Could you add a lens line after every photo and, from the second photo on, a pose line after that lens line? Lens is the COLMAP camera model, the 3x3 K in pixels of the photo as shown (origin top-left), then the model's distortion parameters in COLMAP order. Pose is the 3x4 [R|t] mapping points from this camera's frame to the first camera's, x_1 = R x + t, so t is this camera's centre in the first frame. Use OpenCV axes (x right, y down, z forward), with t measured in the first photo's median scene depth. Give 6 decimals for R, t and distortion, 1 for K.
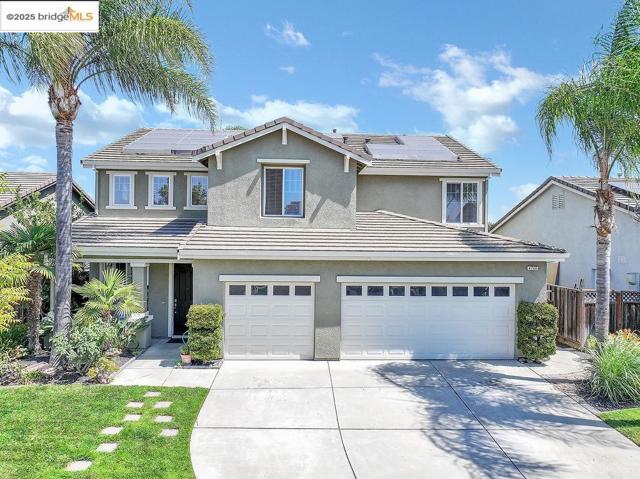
lens RADIAL K [[471.3, 0, 320.0], [0, 471.3, 239.5], [0, 0, 1]] dist [-0.002270, -0.000384]
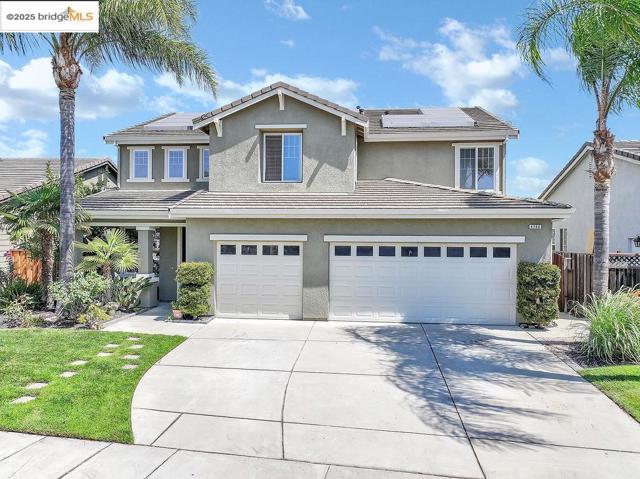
lens RADIAL K [[471.3, 0, 320.0], [0, 471.3, 239.5], [0, 0, 1]] dist [-0.002270, -0.000384]
pose [[0.987549, -0.003658, -0.157268, 0.180578], [0.002131, 0.999949, -0.009874, 0.095269], [0.157297, 0.009416, 0.987507, 0.021296]]
